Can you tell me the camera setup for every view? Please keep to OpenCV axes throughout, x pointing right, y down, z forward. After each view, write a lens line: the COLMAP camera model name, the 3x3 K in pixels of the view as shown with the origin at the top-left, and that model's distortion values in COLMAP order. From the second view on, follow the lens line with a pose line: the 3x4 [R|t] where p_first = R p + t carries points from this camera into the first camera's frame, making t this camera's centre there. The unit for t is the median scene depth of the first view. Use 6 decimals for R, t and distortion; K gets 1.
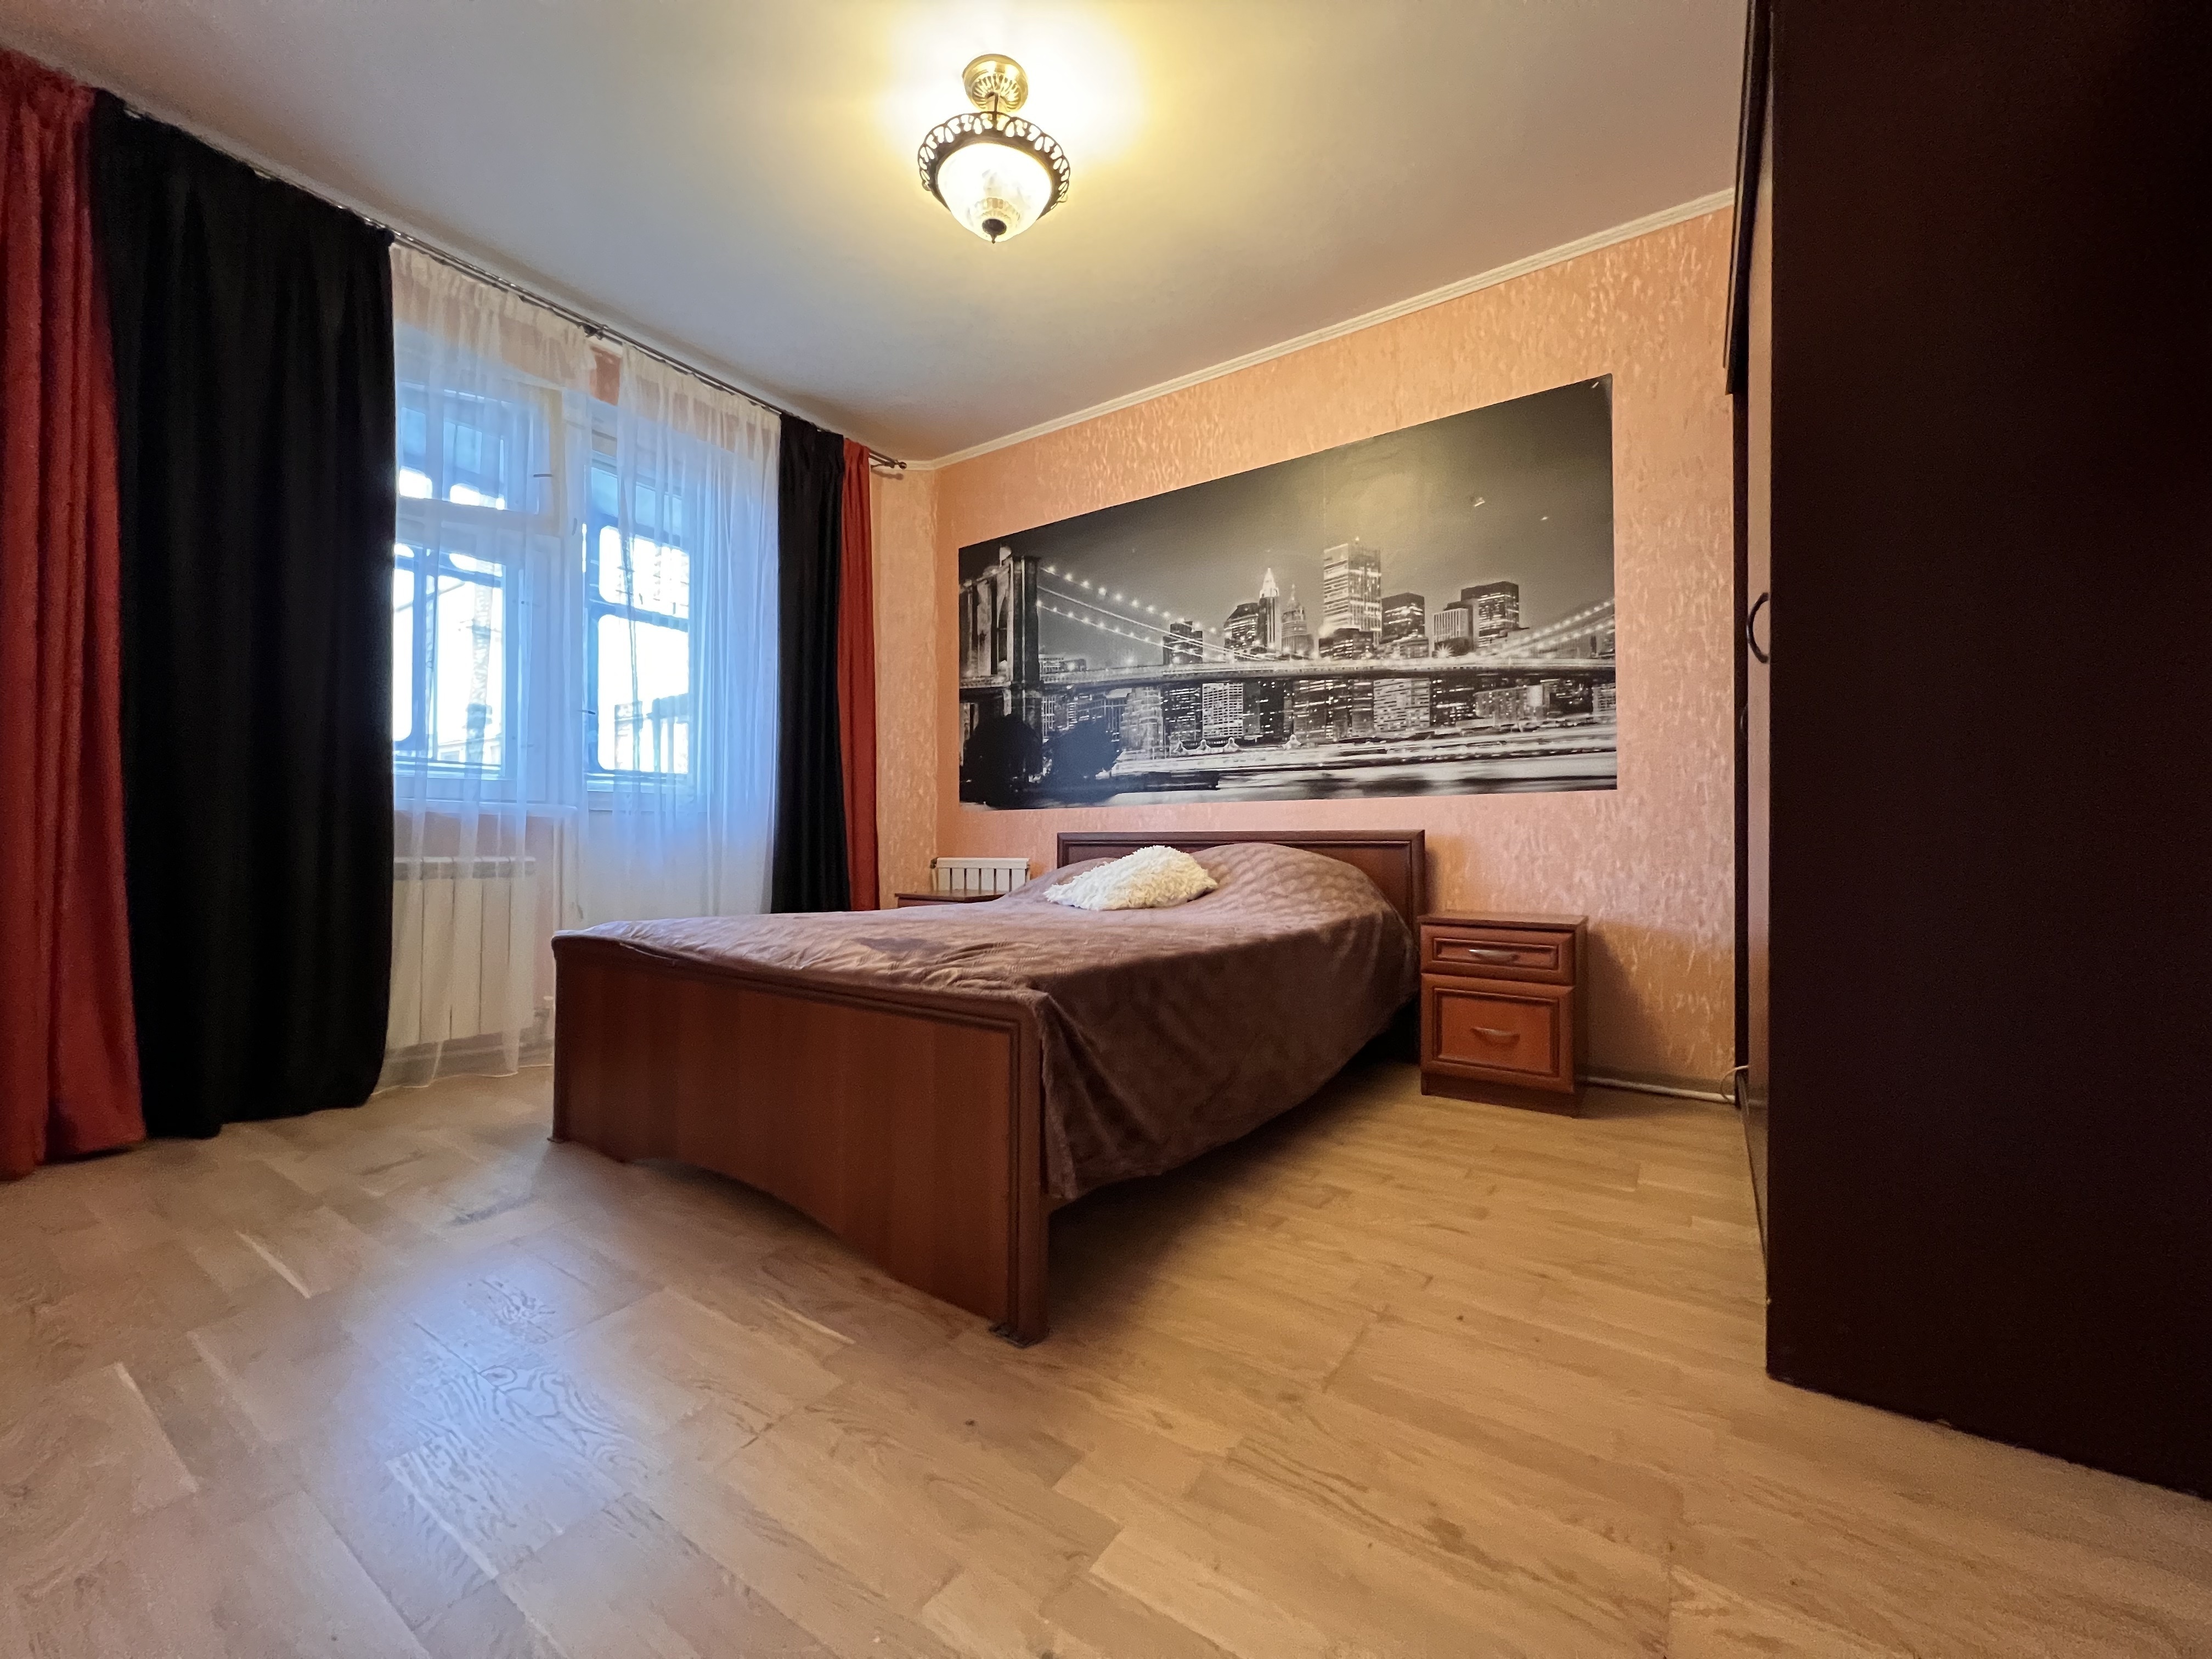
lens RADIAL K [[884.6, 0, 1096.2], [0, 884.6, 825.9], [0, 0, 1]] dist [-0.001343, 0.000255]
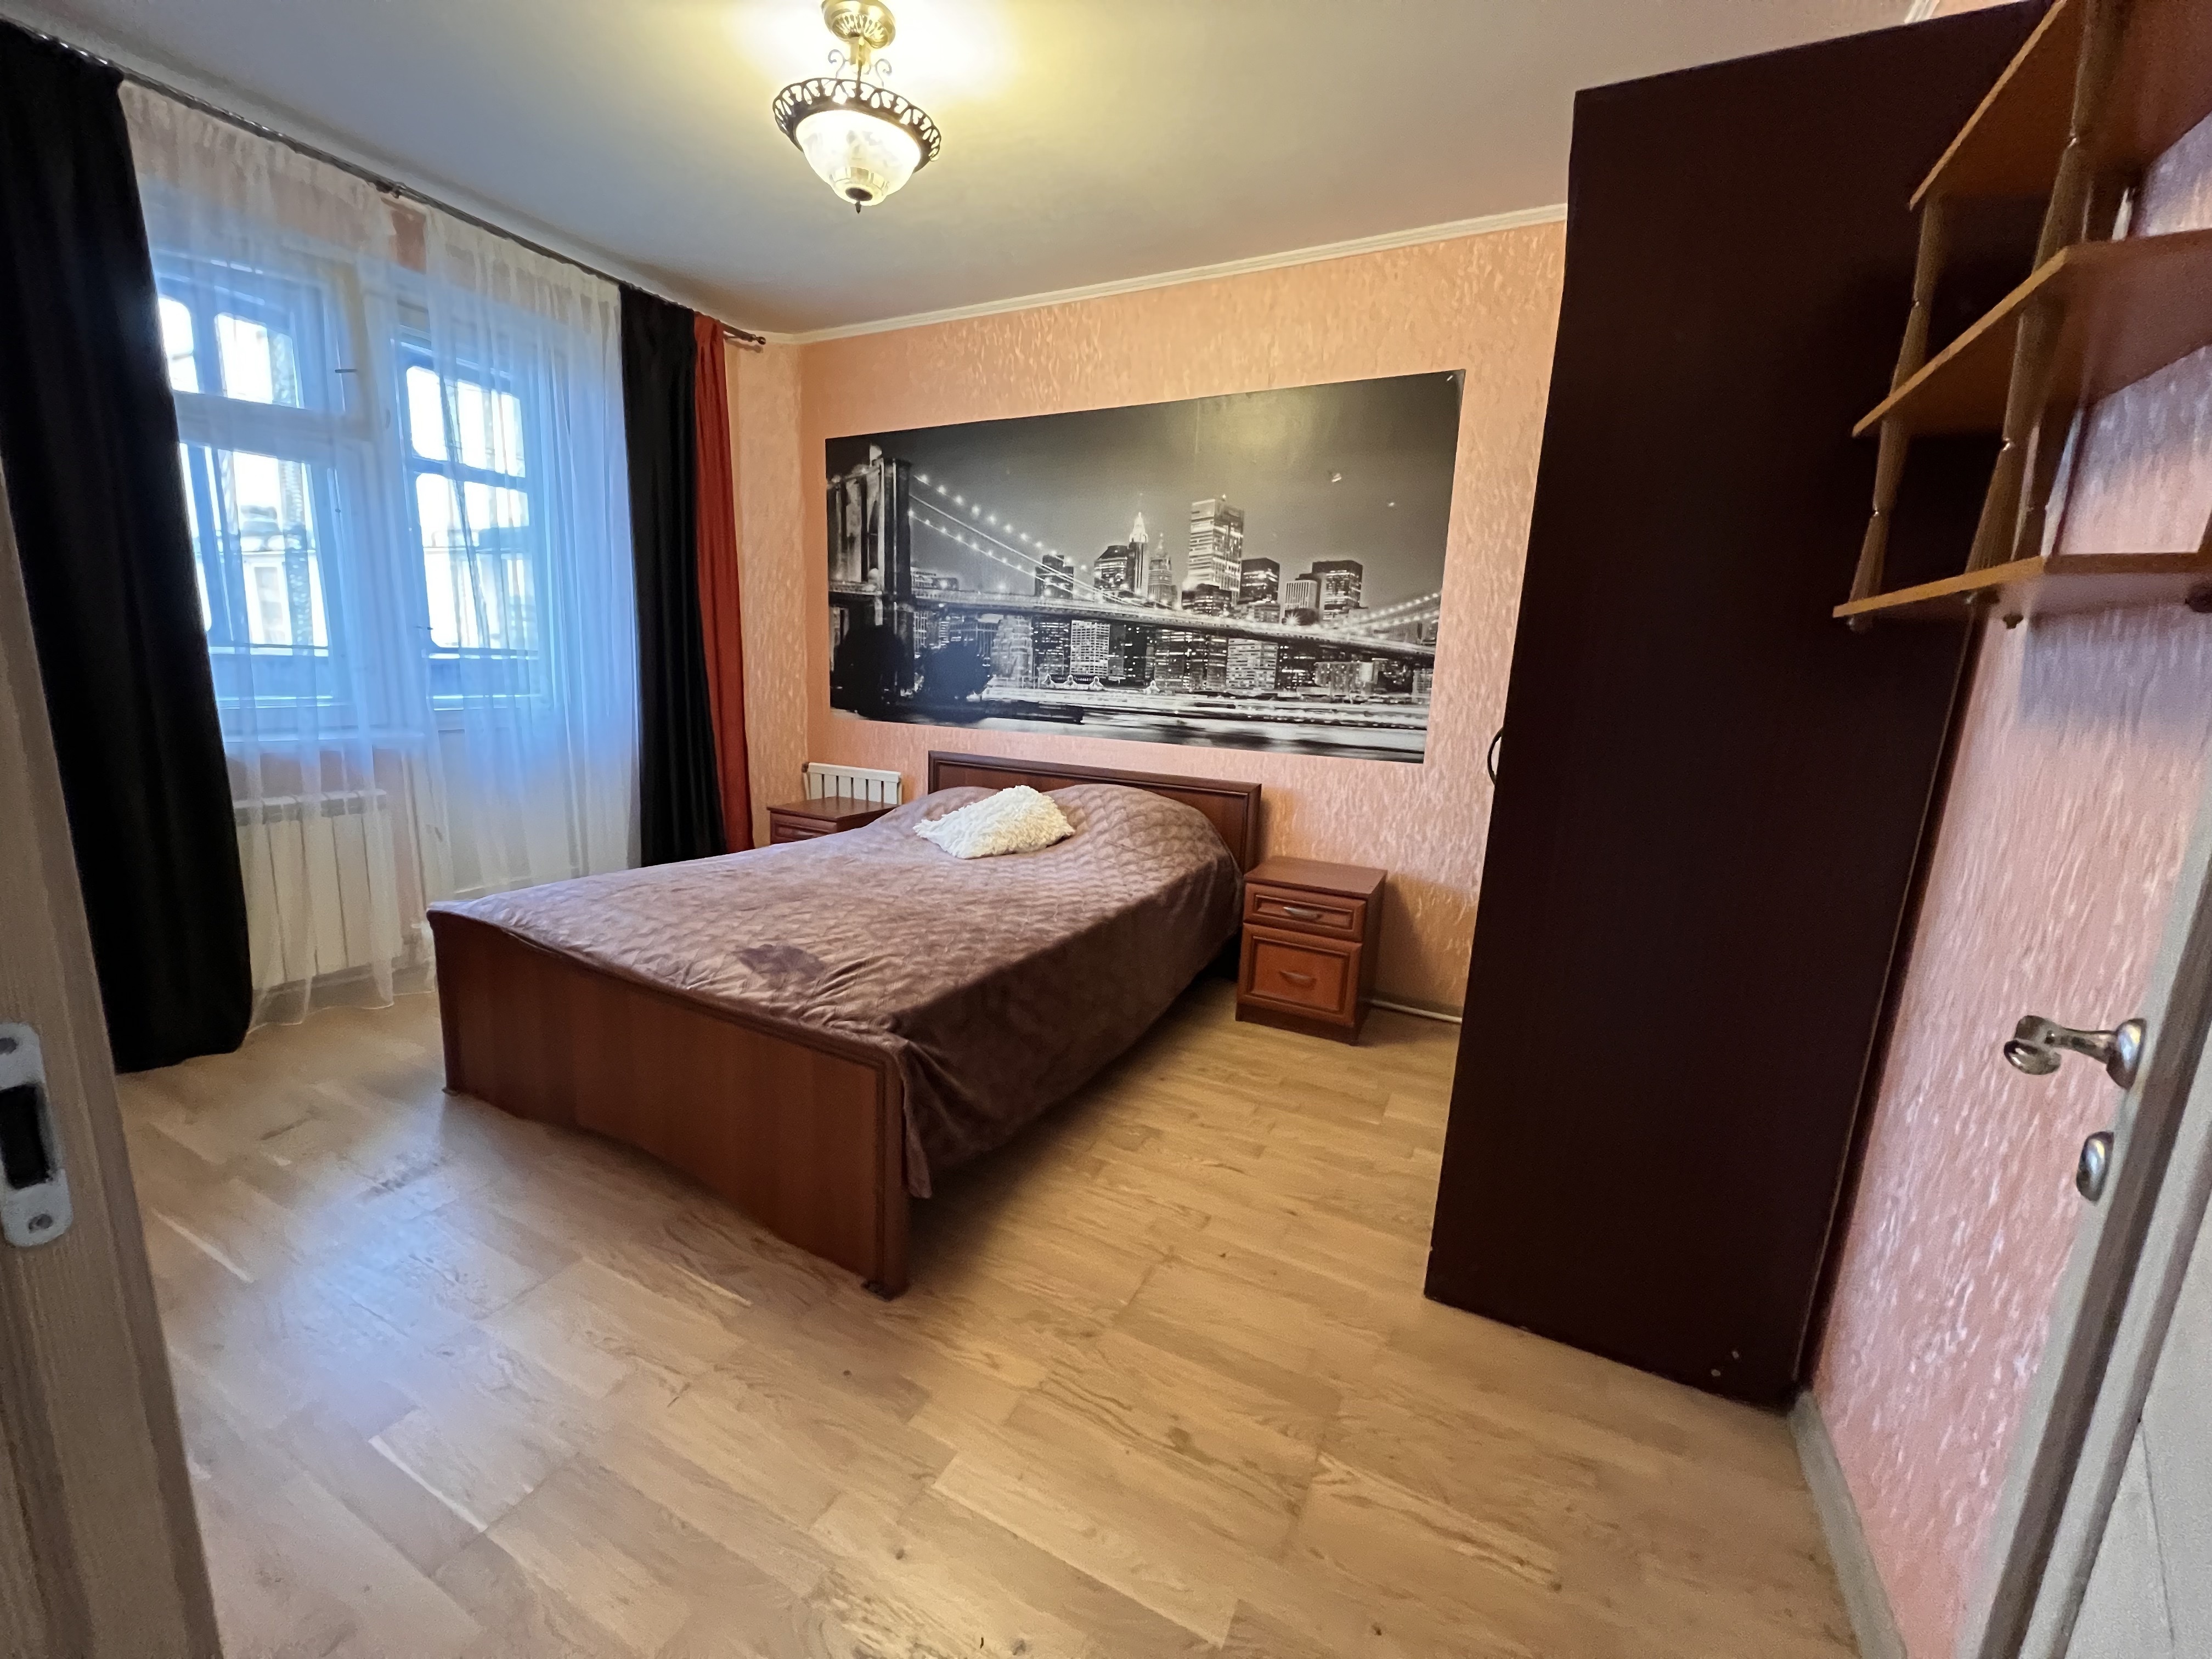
lens RADIAL K [[884.6, 0, 1096.2], [0, 884.6, 825.9], [0, 0, 1]] dist [-0.001343, 0.000255]
pose [[0.990336, 0.016498, 0.137704, 0.011684], [-0.043921, 0.979102, 0.198570, -0.147401], [-0.131551, -0.202699, 0.970365, -0.061572]]
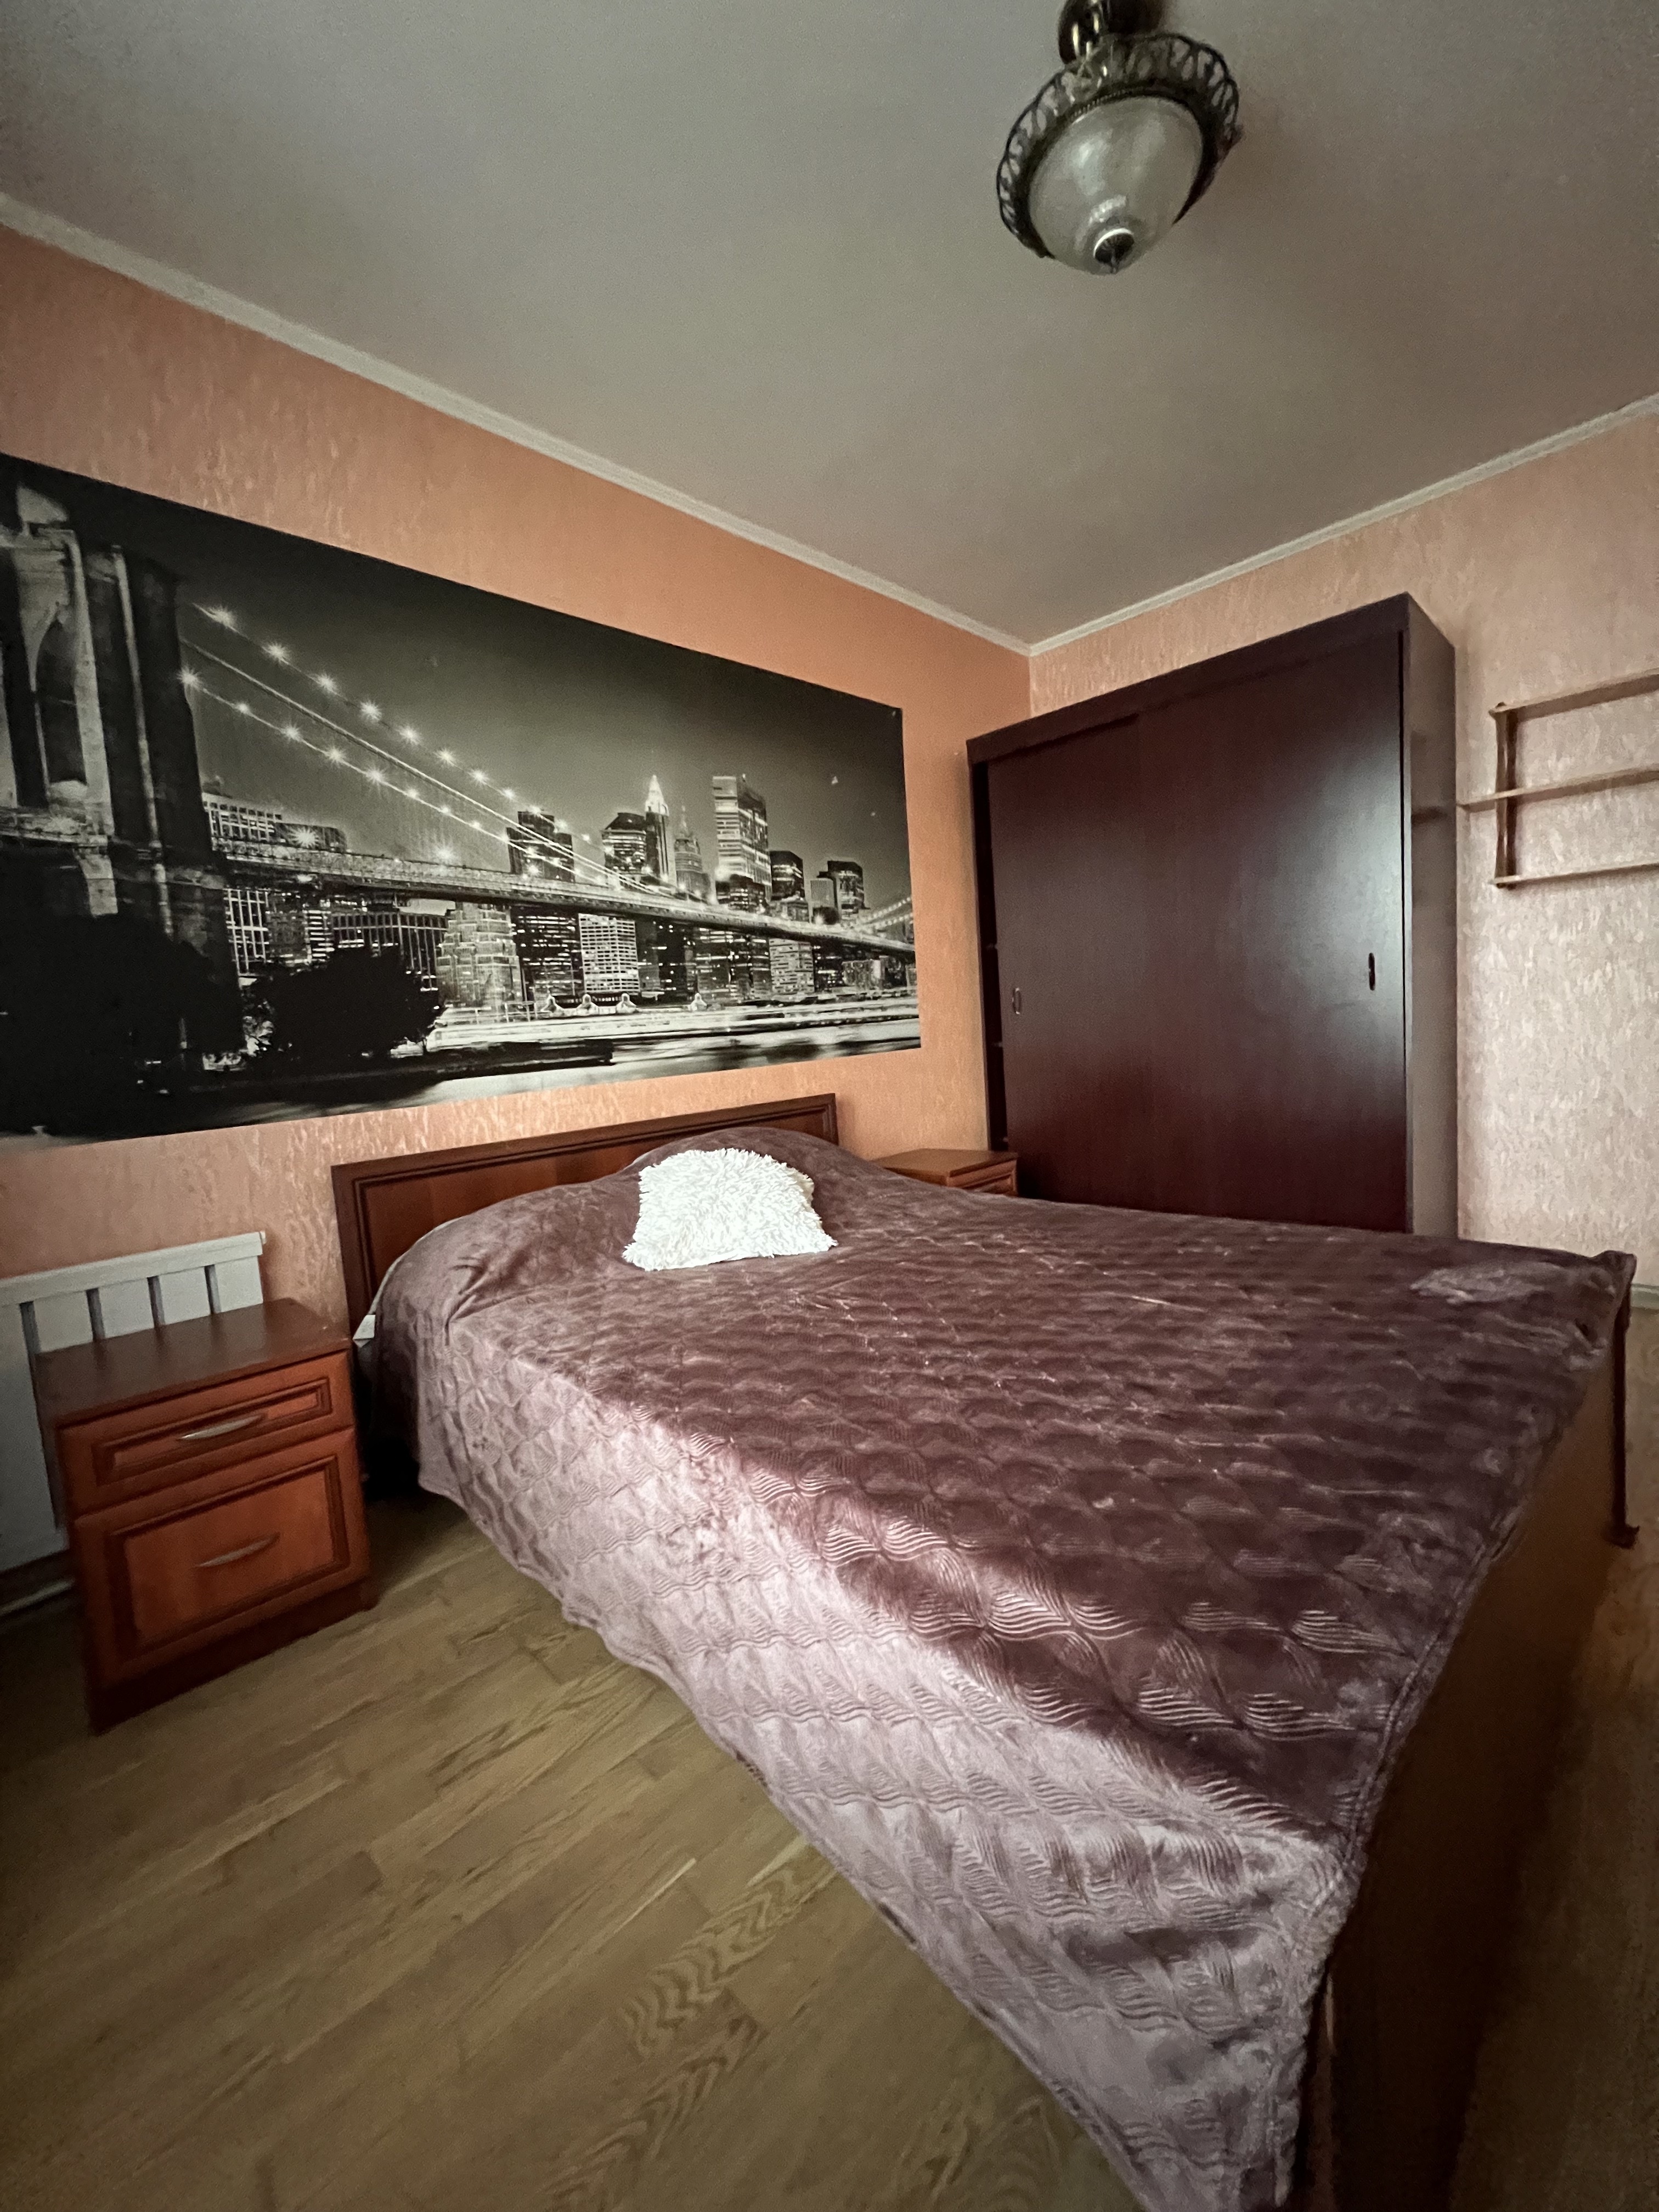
lens RADIAL K [[884.6, 0, 831.7], [0, 884.6, 1098.4], [0, 0, 1]] dist [-0.001343, 0.000255]
pose [[0.191472, -0.095836, 0.976808, -0.594973], [0.050855, 0.994853, 0.087638, -0.075125], [-0.980180, 0.032895, 0.195361, 0.756173]]
